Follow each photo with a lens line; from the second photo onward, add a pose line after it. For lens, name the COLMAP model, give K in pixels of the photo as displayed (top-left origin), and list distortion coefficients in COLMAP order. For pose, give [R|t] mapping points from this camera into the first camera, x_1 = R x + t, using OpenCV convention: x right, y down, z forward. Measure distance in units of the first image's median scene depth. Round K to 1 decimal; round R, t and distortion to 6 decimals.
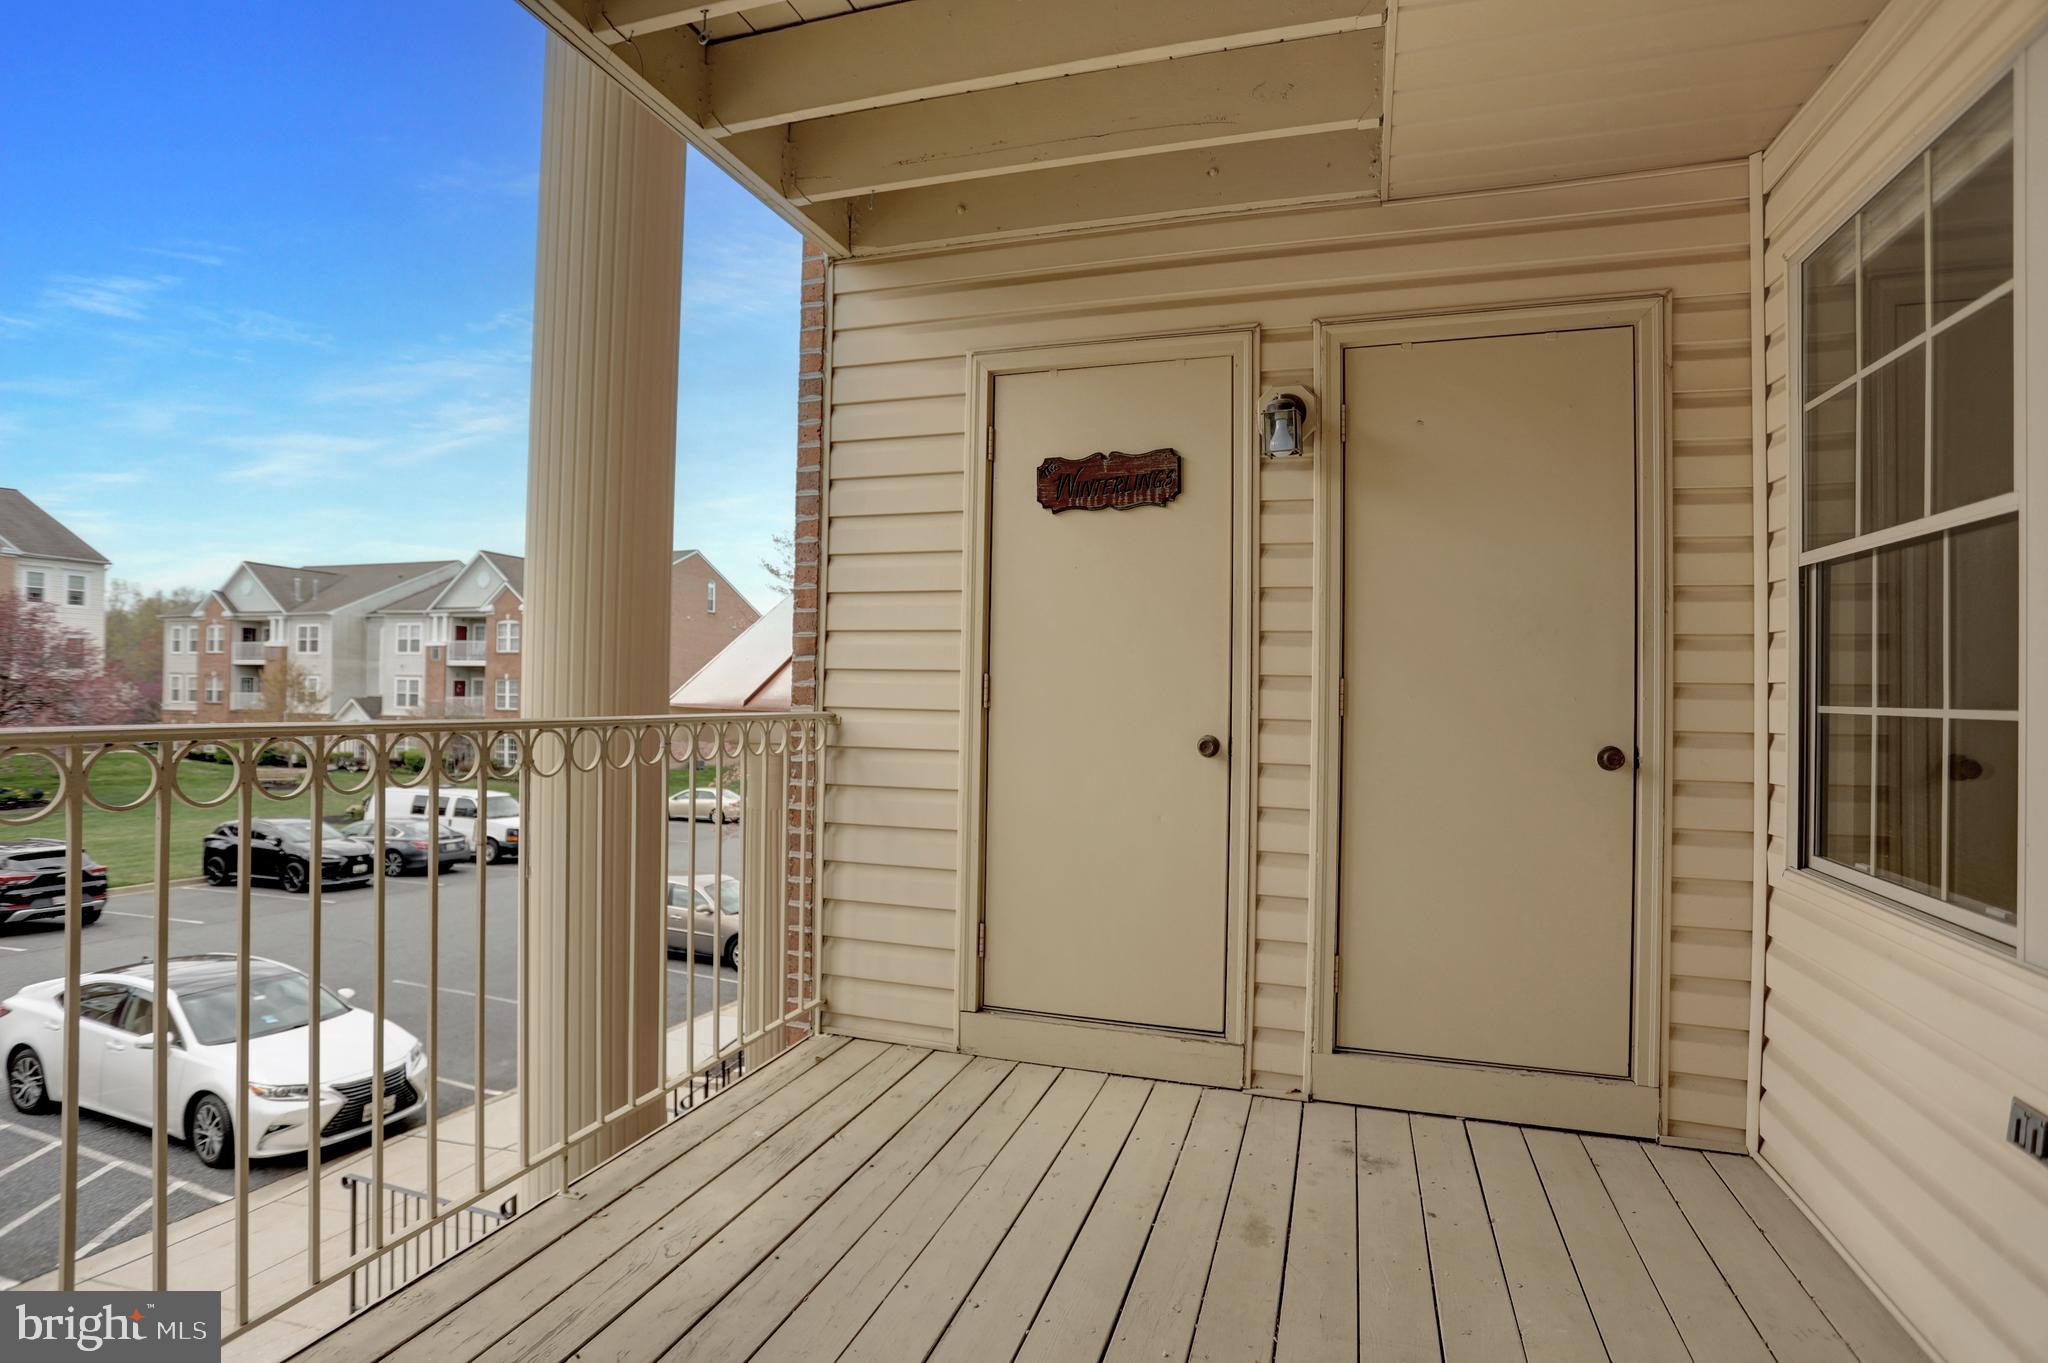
lens RADIAL K [[981.2, 0, 1024.0], [0, 981.2, 681.5], [0, 0, 1]] dist [-0.051086, 0.018177]
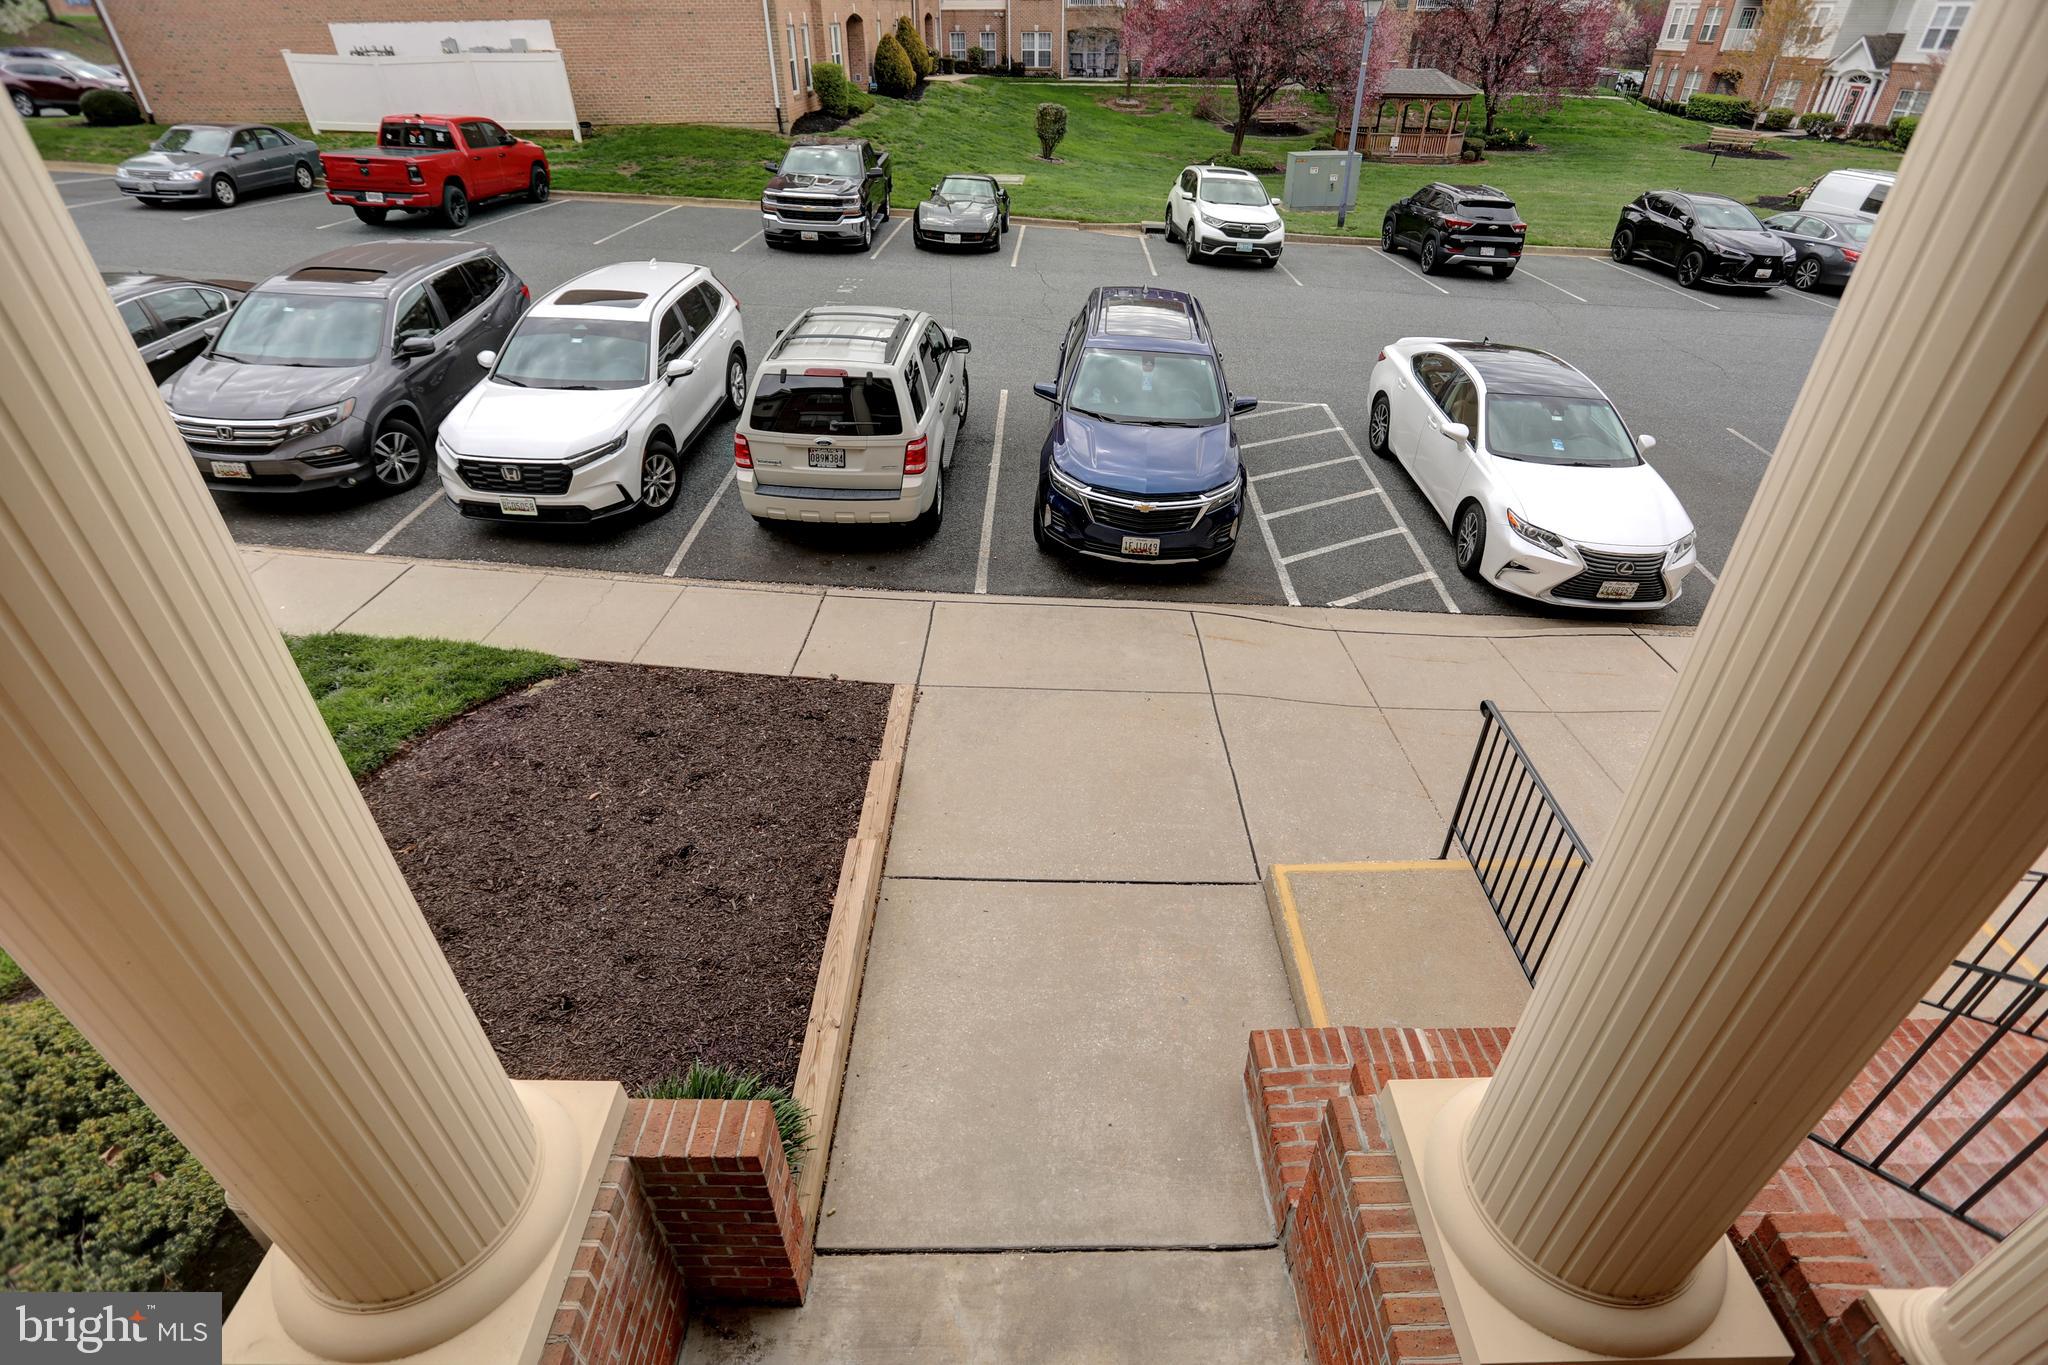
lens RADIAL K [[981.2, 0, 1024.0], [0, 981.2, 682.5], [0, 0, 1]] dist [-0.051086, 0.018177]
pose [[0.316204, 0.529571, -0.787127, -0.043676], [0.022206, 0.825339, 0.564200, 0.003807], [0.948431, -0.195881, 0.249216, 0.099121]]
